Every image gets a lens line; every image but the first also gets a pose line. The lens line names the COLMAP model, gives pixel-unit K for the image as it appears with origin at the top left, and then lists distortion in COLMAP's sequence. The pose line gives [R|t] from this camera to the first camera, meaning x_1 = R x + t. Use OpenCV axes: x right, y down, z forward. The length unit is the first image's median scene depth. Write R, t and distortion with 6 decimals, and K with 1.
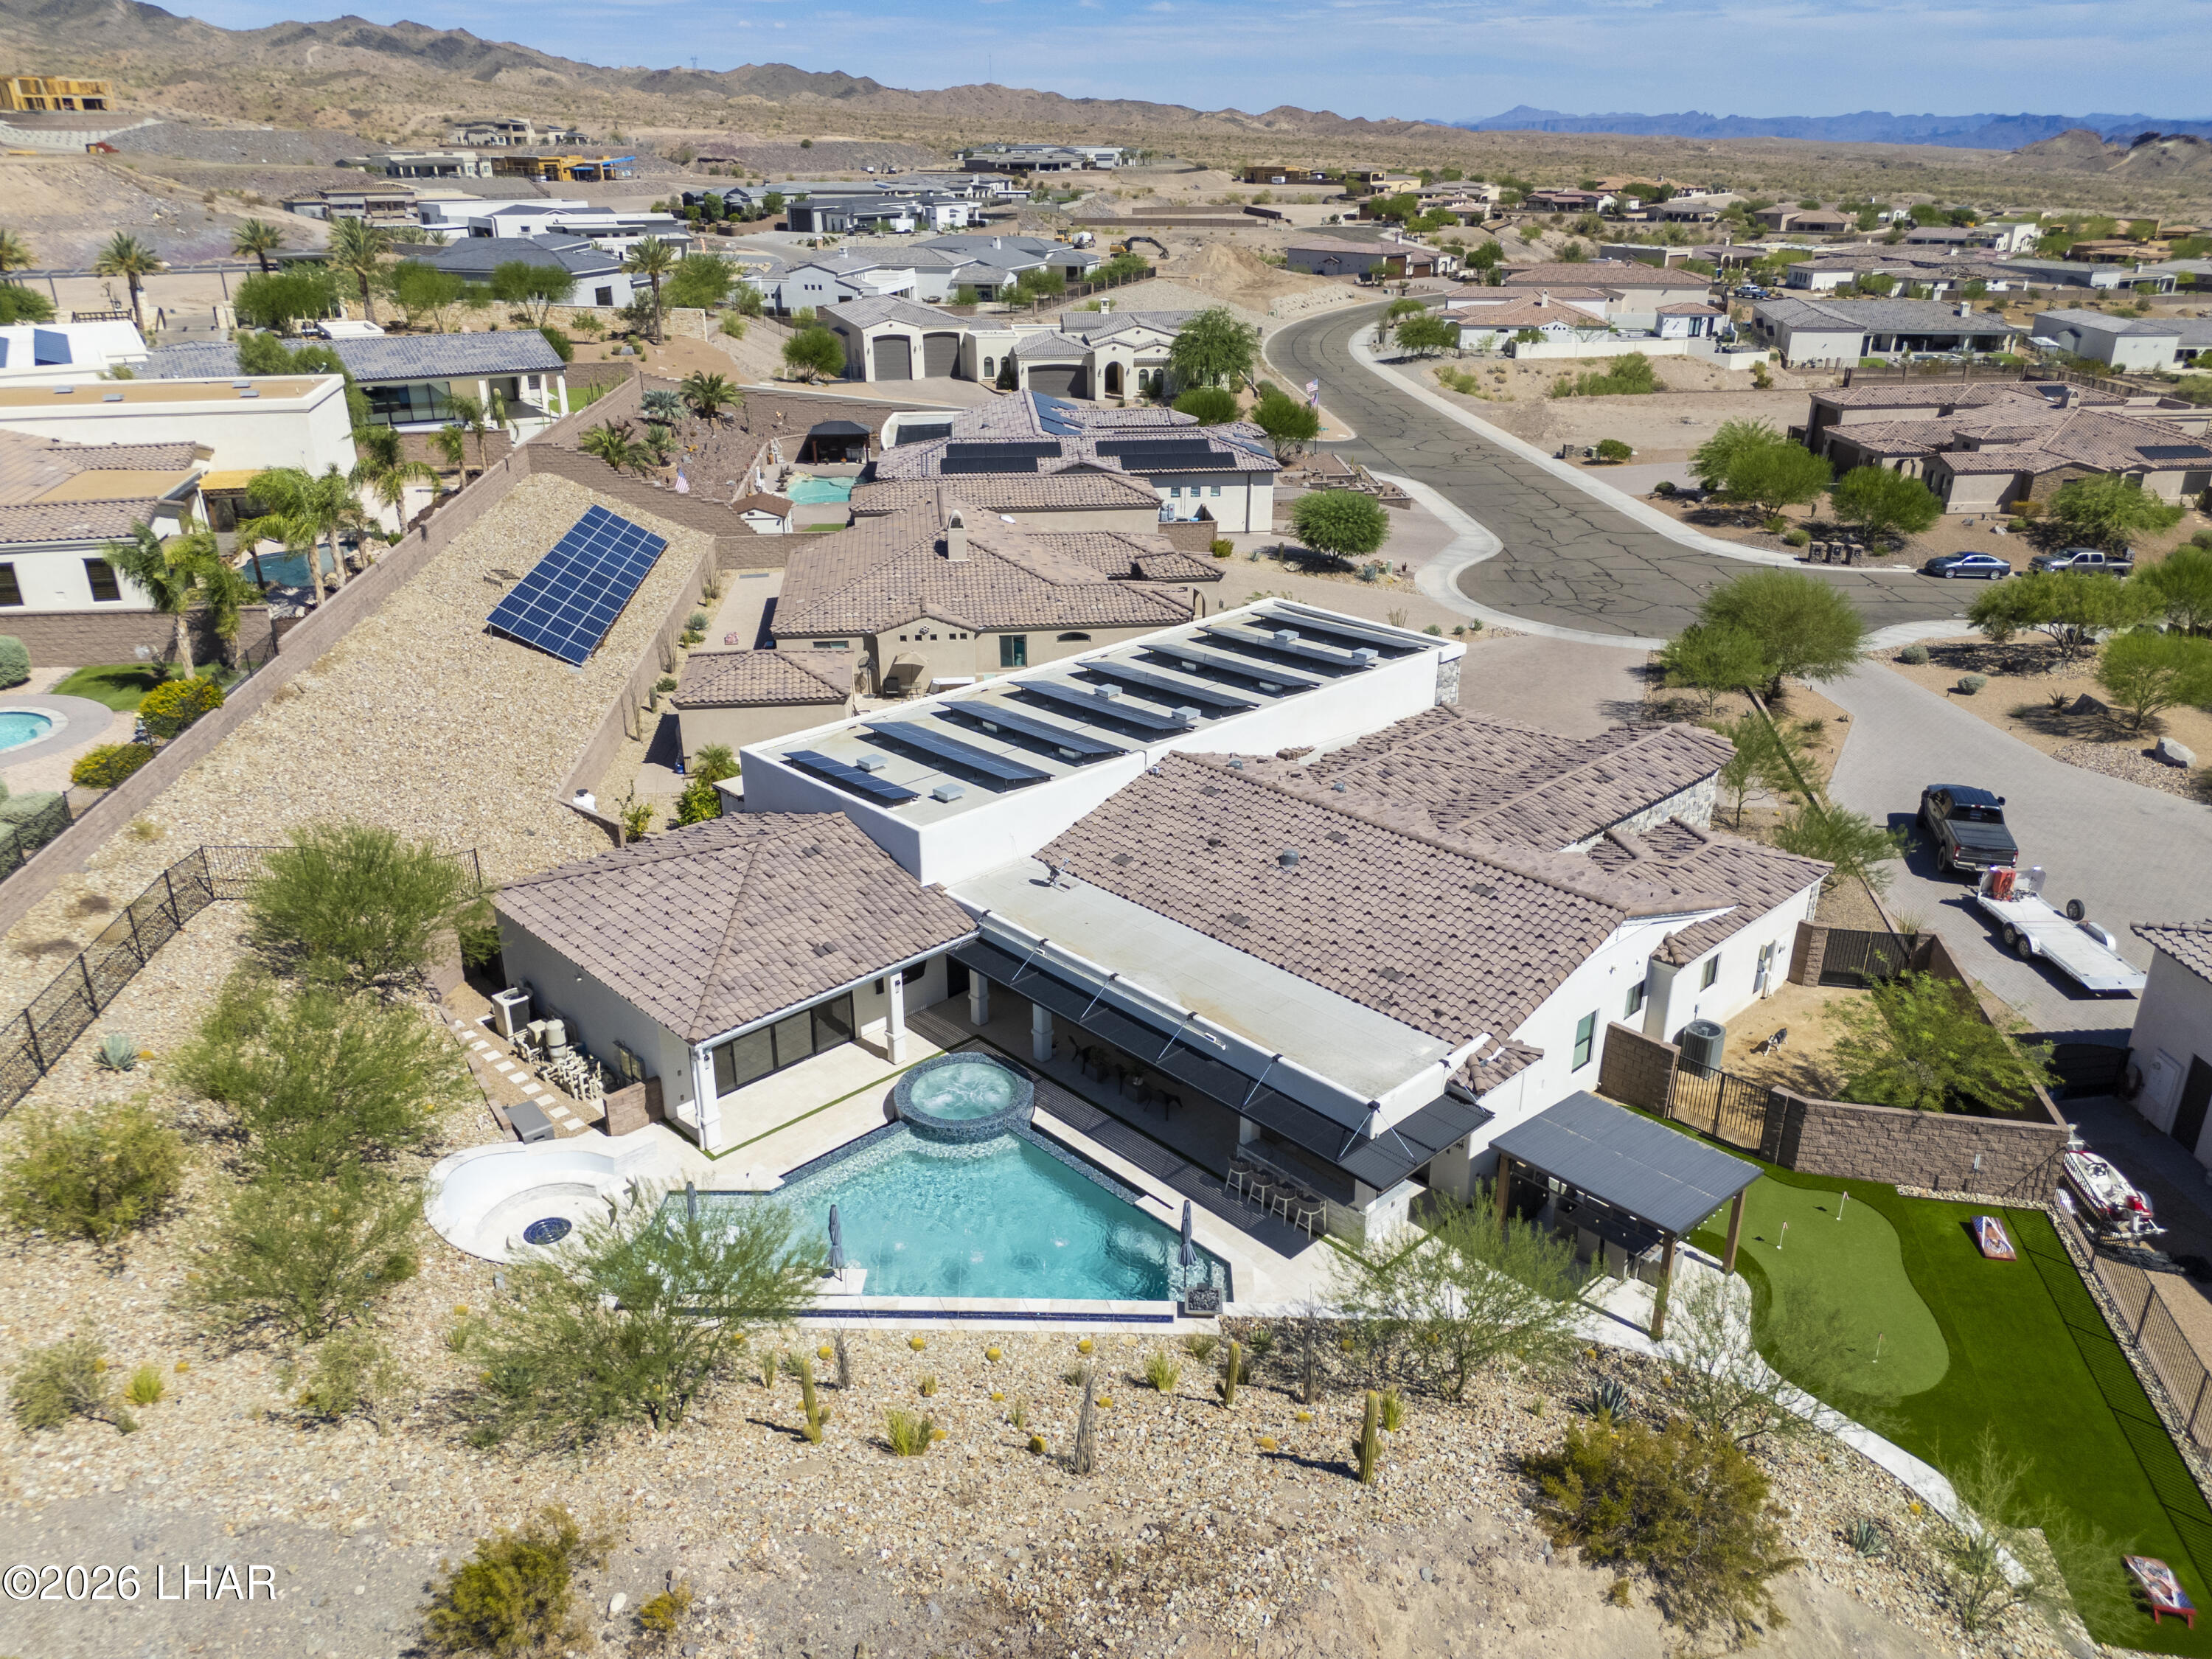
lens RADIAL K [[1631.1, 0, 1108.6], [0, 1631.1, 833.8], [0, 0, 1]] dist [0.060128, -0.051223]
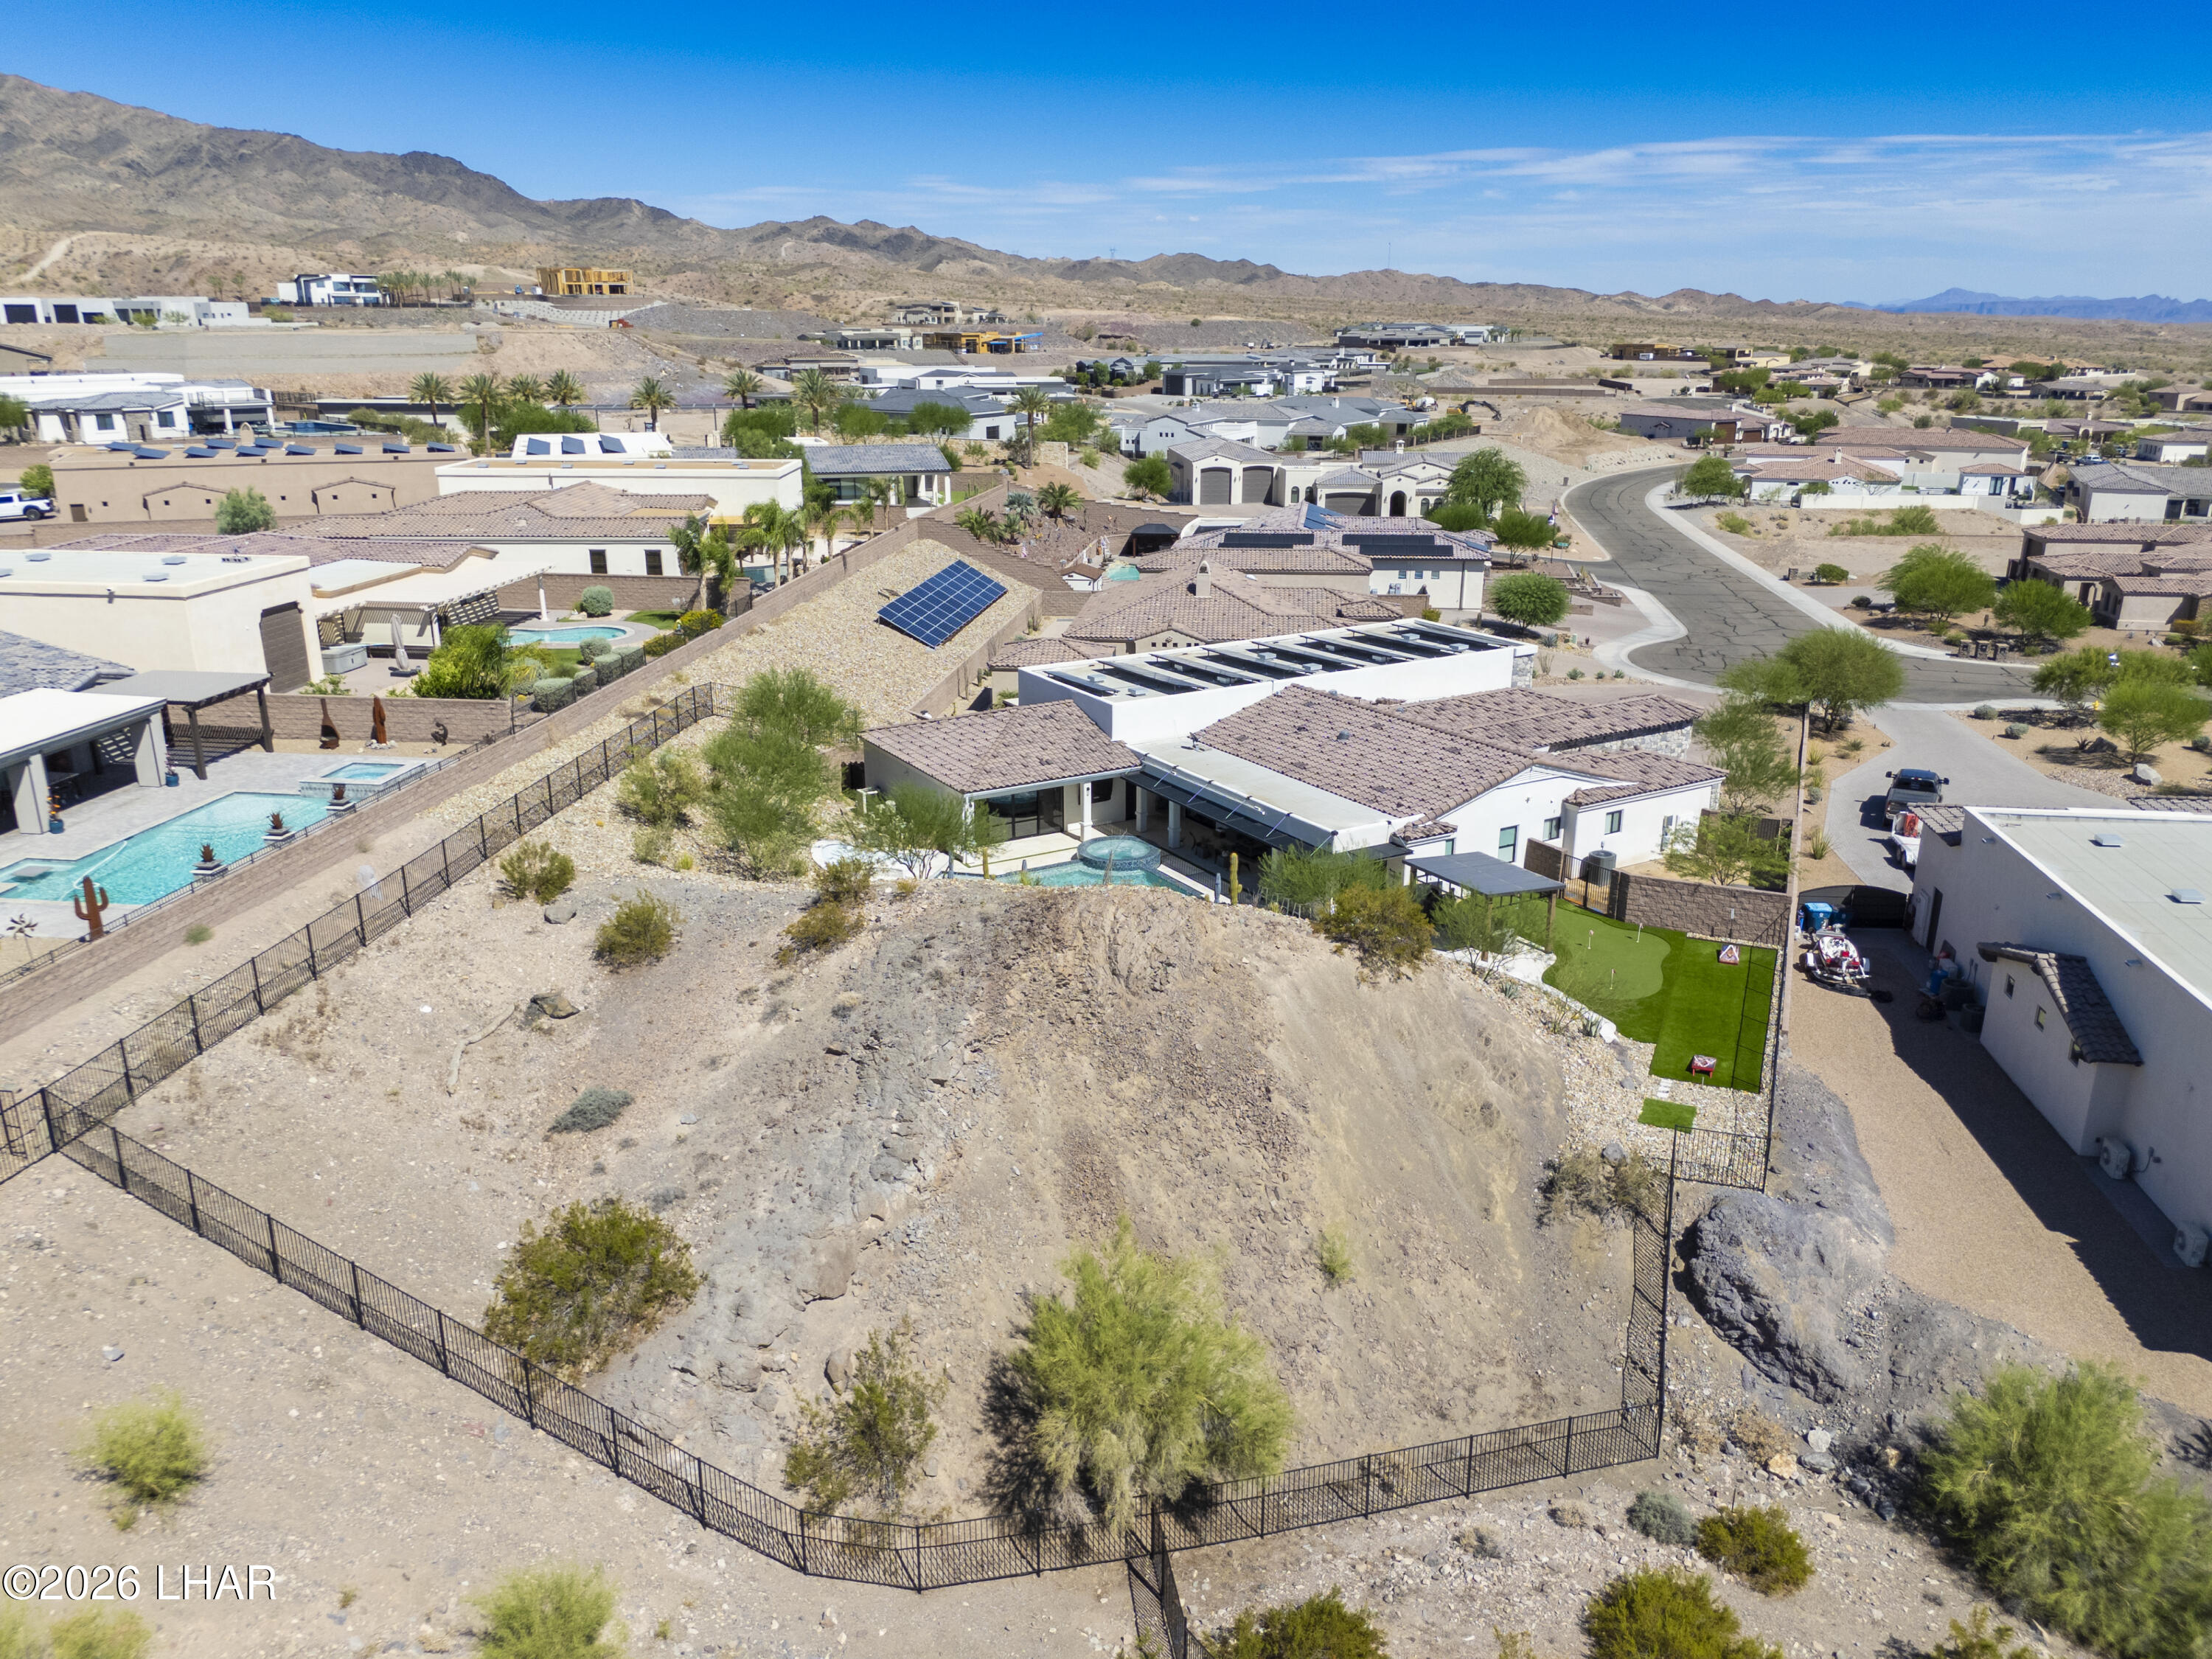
lens RADIAL K [[1631.1, 0, 1108.6], [0, 1631.1, 833.8], [0, 0, 1]] dist [0.060128, -0.051223]
pose [[0.974423, 0.071614, -0.213006, 0.080874], [-0.091853, 0.991993, -0.086680, 0.092510], [0.205093, 0.104028, 0.973198, -0.194510]]
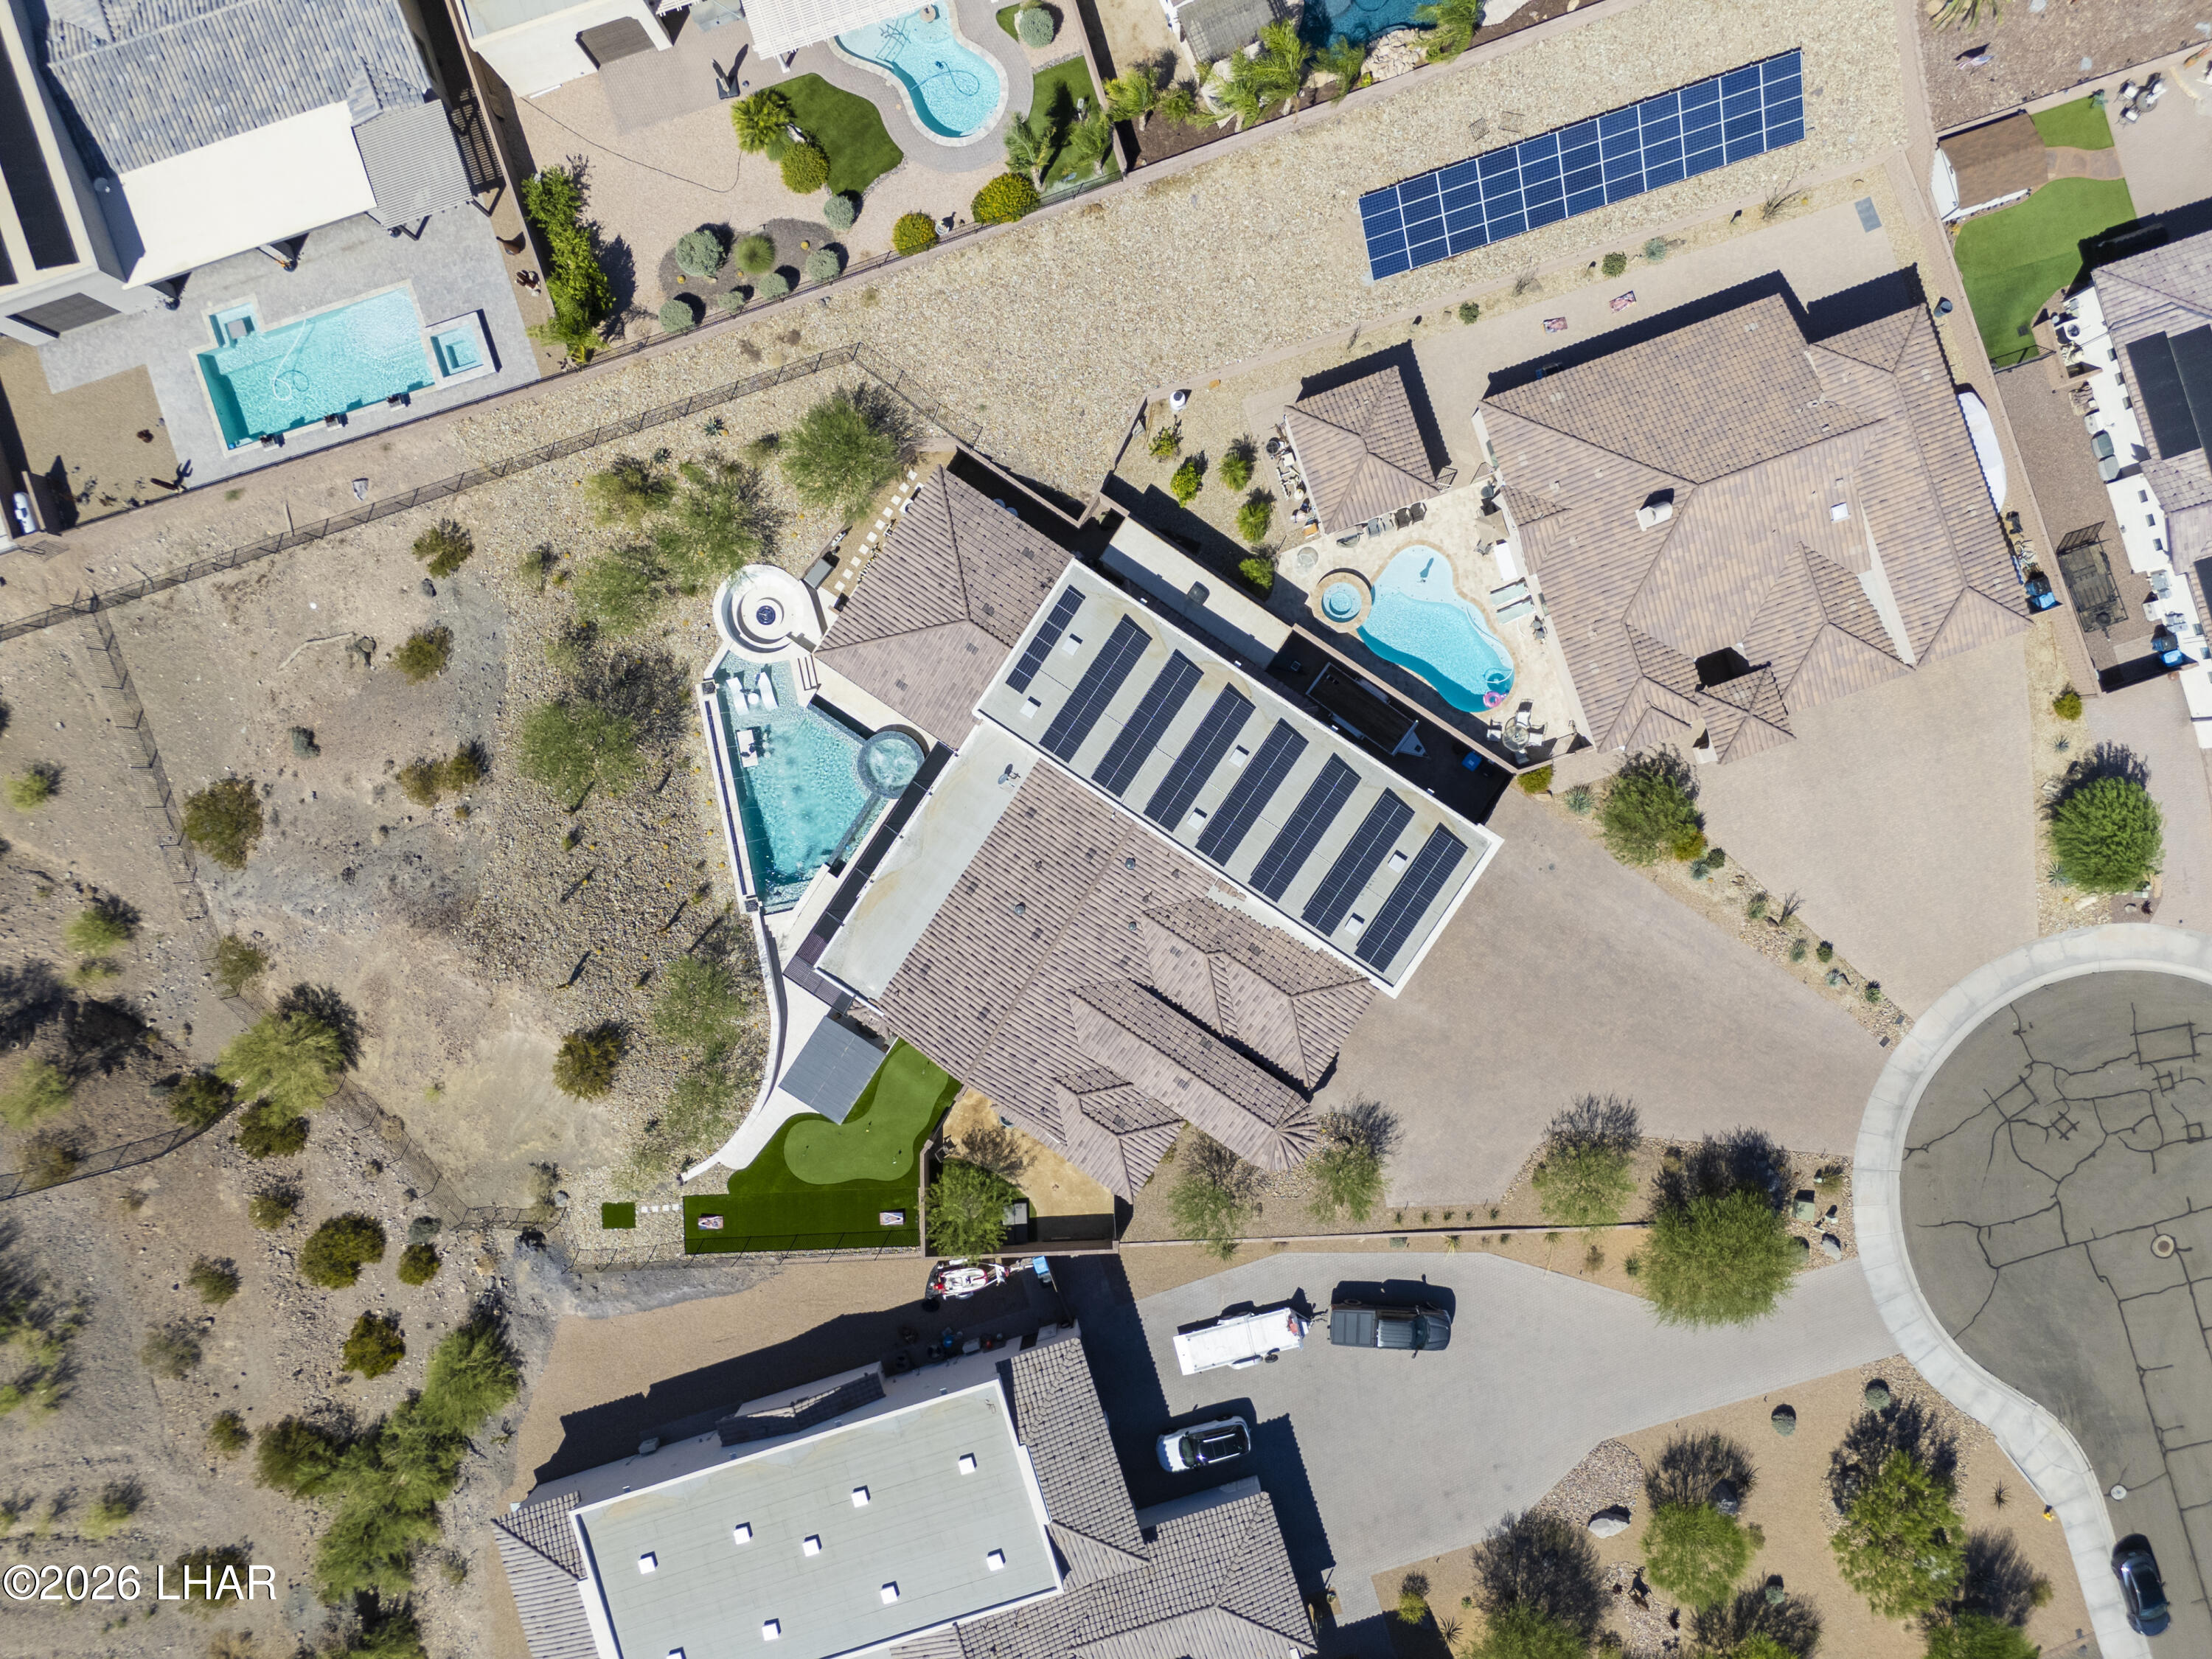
lens RADIAL K [[1631.1, 0, 1108.6], [0, 1631.1, 833.8], [0, 0, 1]] dist [0.060128, -0.051223]
pose [[0.217486, 0.975926, 0.016385, 0.007559], [-0.364043, 0.065529, 0.929074, -0.601502], [0.905634, -0.208025, 0.369531, 0.153426]]
